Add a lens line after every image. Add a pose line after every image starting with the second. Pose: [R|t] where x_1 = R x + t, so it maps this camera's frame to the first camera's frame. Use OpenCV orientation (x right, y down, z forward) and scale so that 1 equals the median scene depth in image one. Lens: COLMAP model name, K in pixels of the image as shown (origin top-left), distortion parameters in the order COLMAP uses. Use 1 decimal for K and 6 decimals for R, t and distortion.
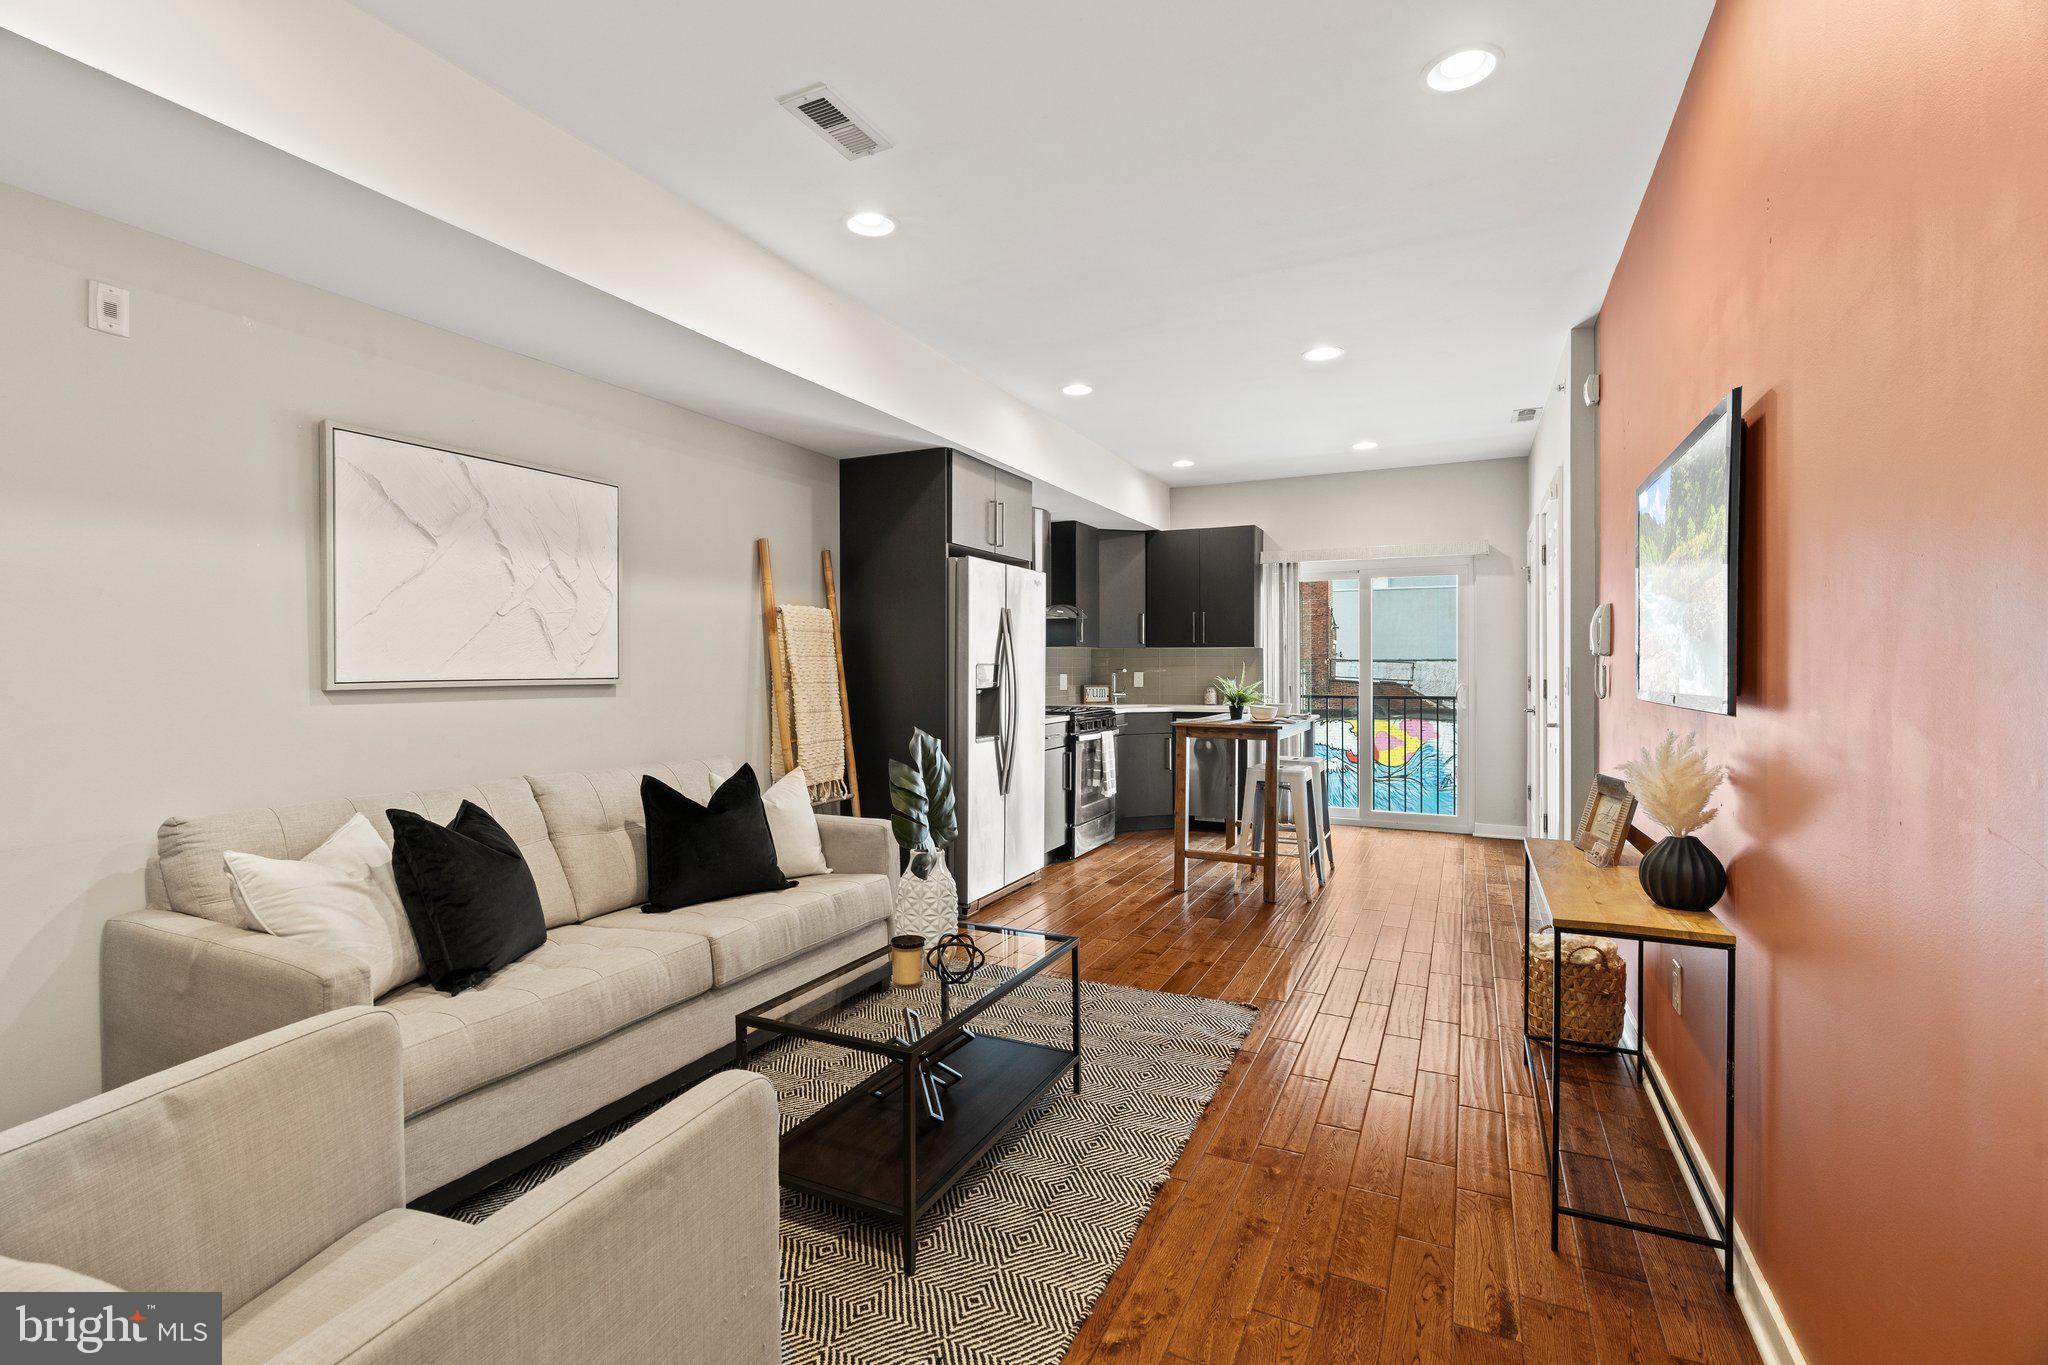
lens RADIAL K [[938.6, 0, 1021.0], [0, 938.6, 682.1], [0, 0, 1]] dist [-0.004611, -0.000584]
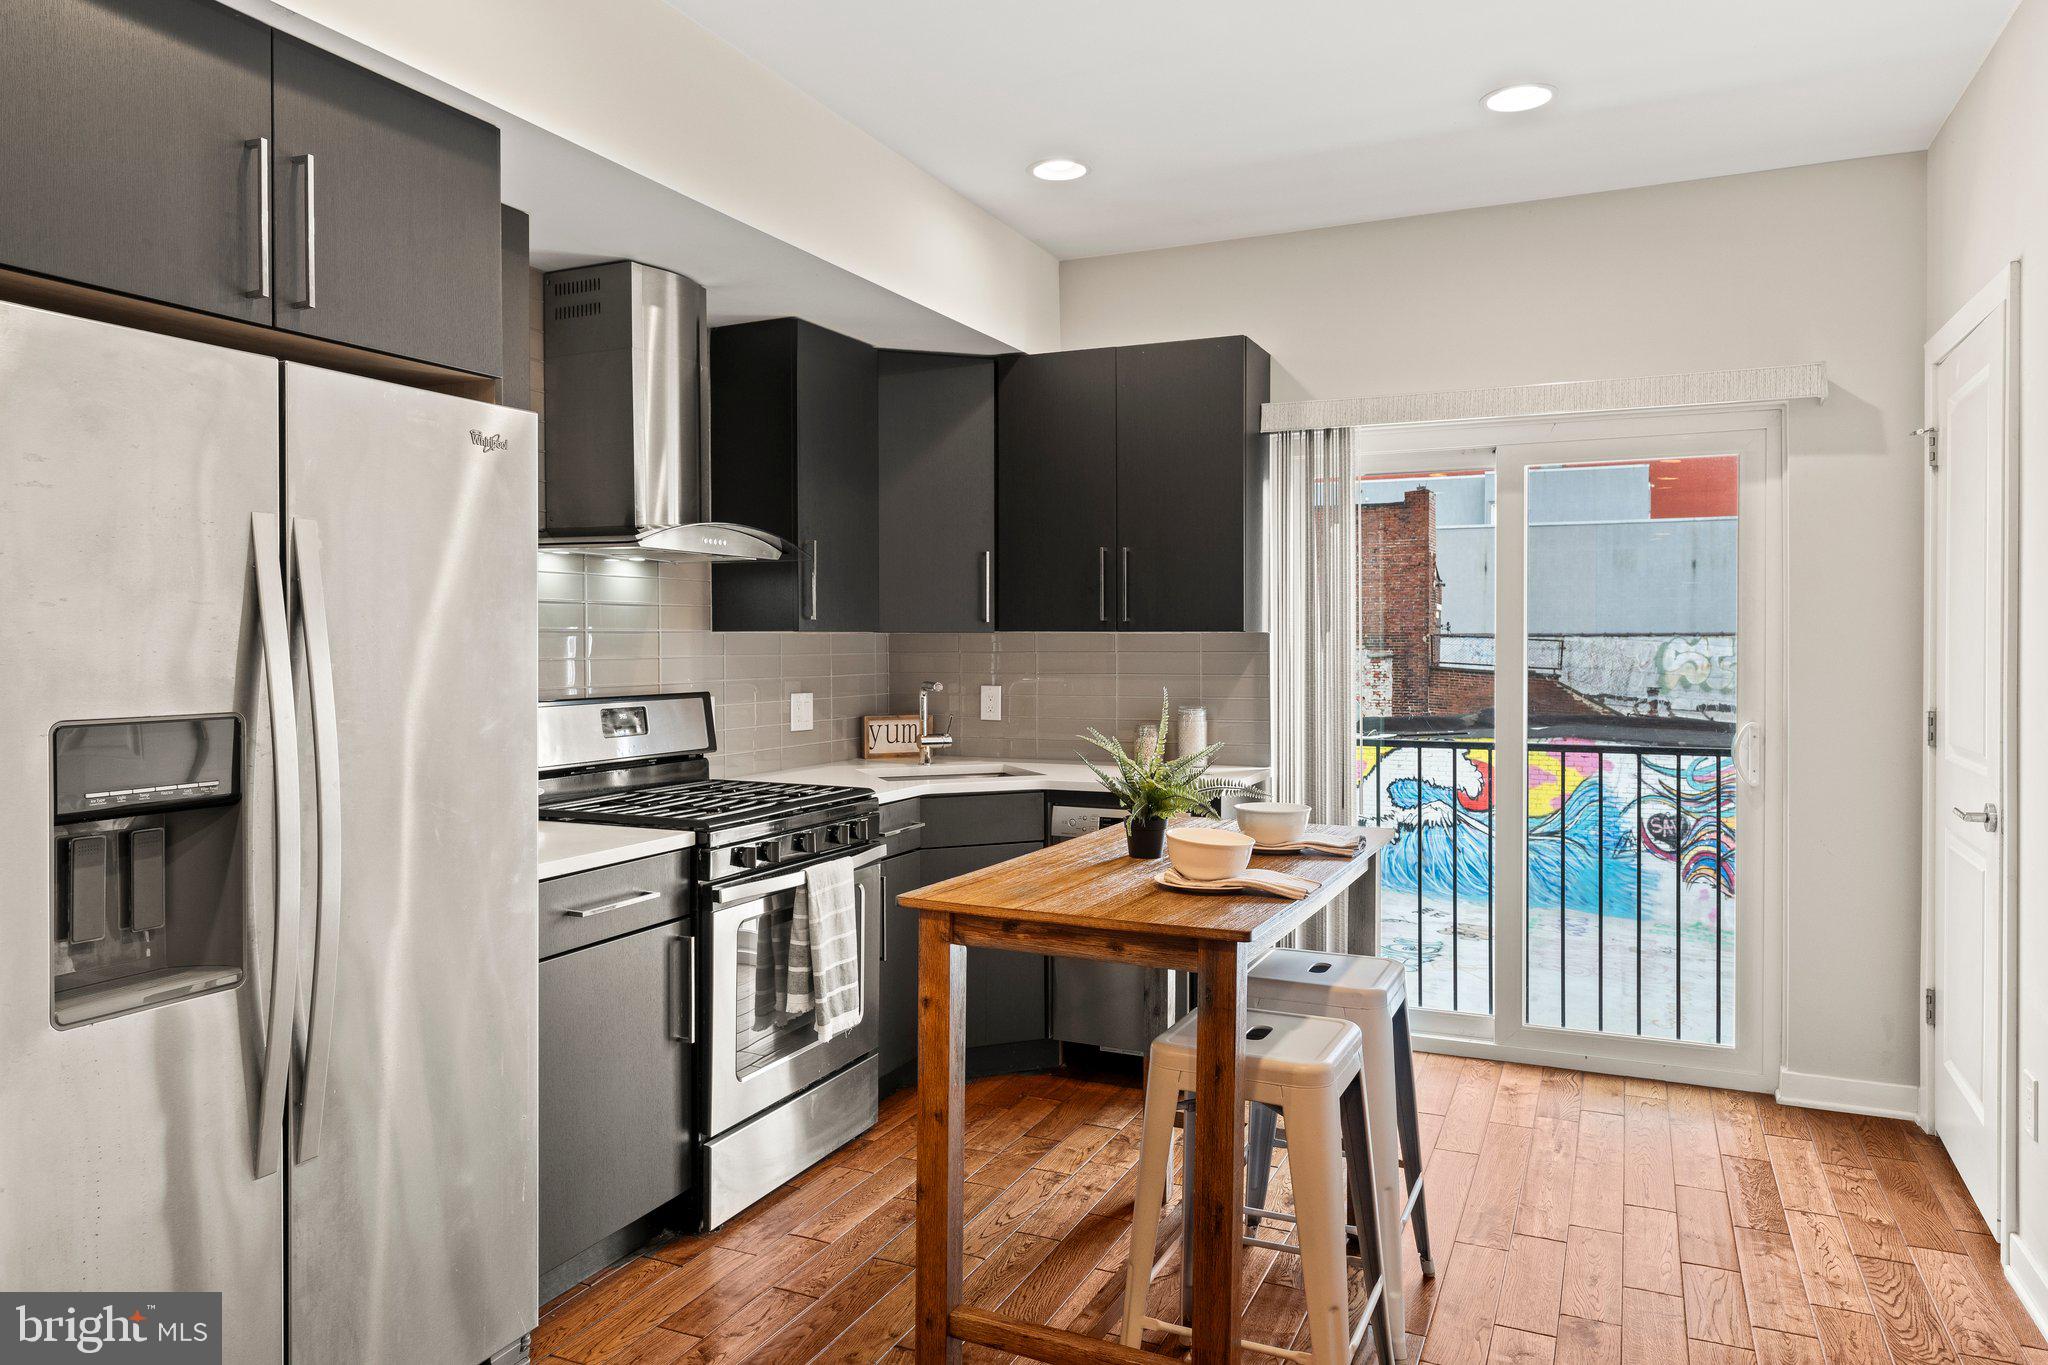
lens RADIAL K [[1369.1, 0, 1015.9], [0, 1369.1, 678.7], [0, 0, 1]] dist [0.022475, 0.000855]
pose [[0.999721, 0.001209, 0.023580, 0.134320], [-0.001477, 0.999934, 0.011389, -0.023530], [-0.023565, -0.011420, 0.999657, 0.398979]]
